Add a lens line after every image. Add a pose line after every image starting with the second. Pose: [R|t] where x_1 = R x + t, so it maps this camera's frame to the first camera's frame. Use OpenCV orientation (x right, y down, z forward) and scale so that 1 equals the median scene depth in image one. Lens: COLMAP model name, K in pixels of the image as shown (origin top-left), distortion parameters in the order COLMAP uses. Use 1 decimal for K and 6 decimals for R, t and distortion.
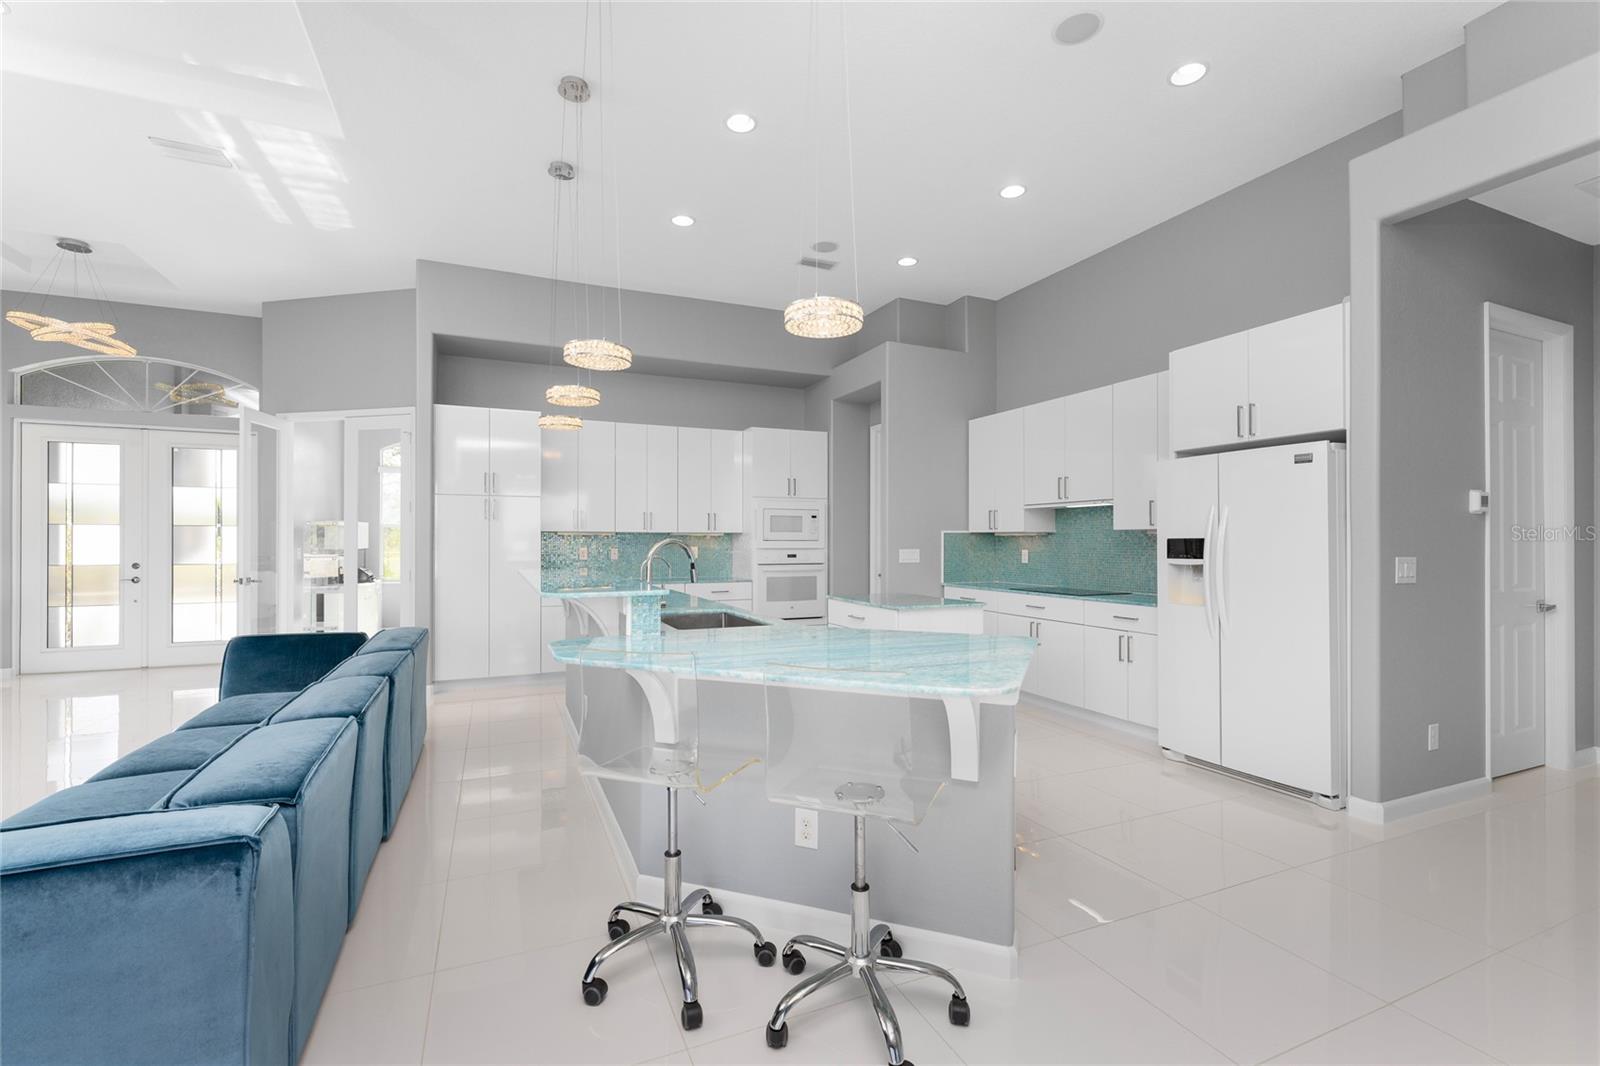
lens RADIAL K [[667.2, 0, 814.2], [0, 667.2, 535.2], [0, 0, 1]] dist [-0.008392, -0.000997]
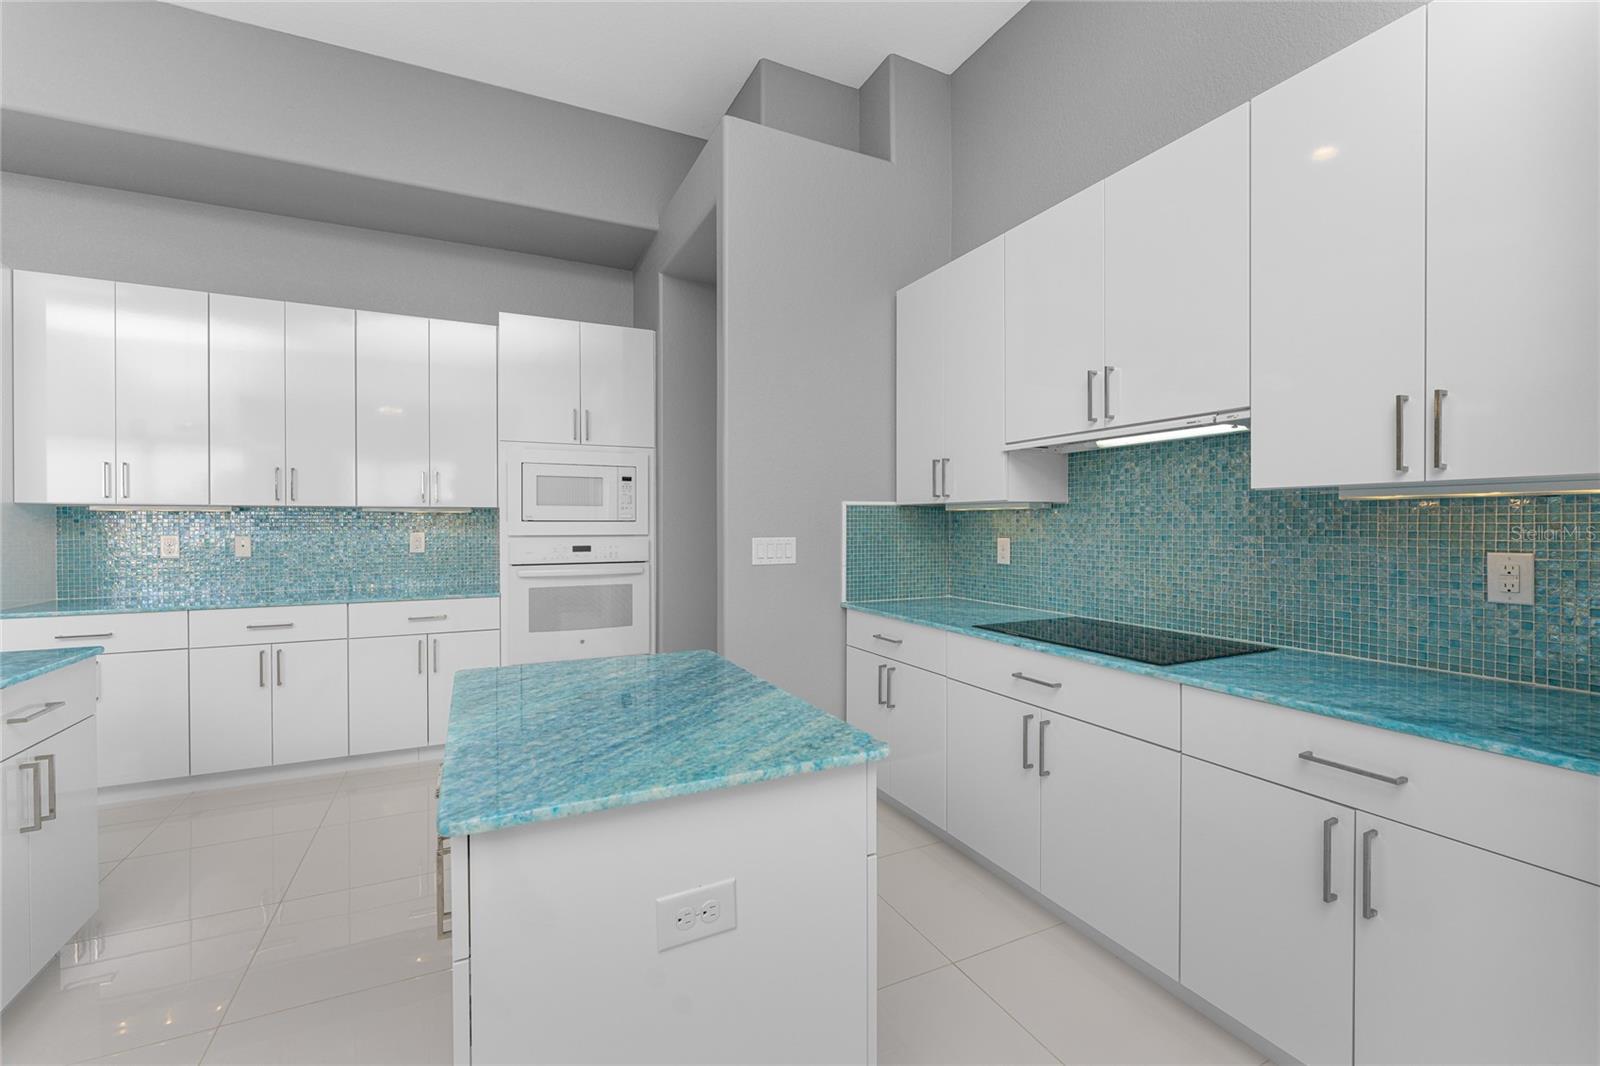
lens RADIAL K [[651.7, 0, 807.7], [0, 651.7, 524.9], [0, 0, 1]] dist [0.003393, -0.000734]
pose [[0.999228, -0.001813, 0.039240, 0.146977], [0.001376, 0.999937, 0.011153, 0.006105], [-0.039258, -0.011090, 0.999168, 0.508368]]
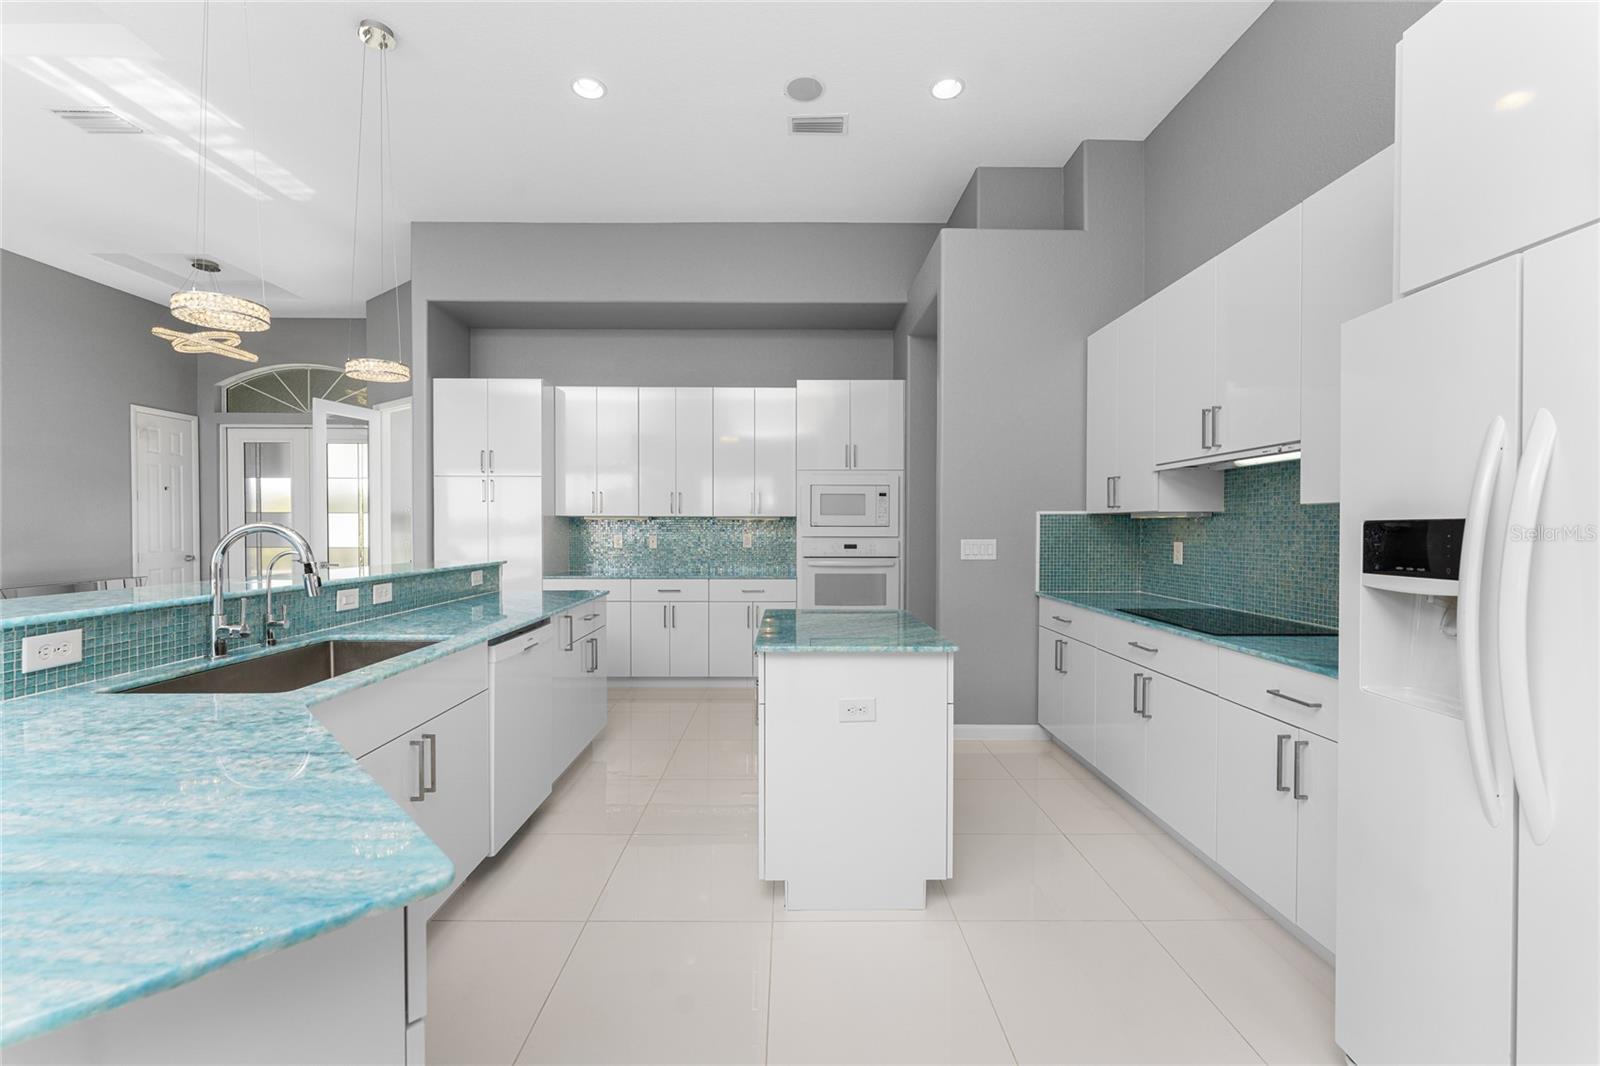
lens RADIAL K [[651.7, 0, 806.5], [0, 651.7, 534.0], [0, 0, 1]] dist [0.003393, -0.000734]
pose [[0.916099, 0.005299, -0.400917, 0.245571], [0.002435, 0.999821, 0.018780, 0.003005], [0.400944, -0.018181, 0.915922, 0.334455]]
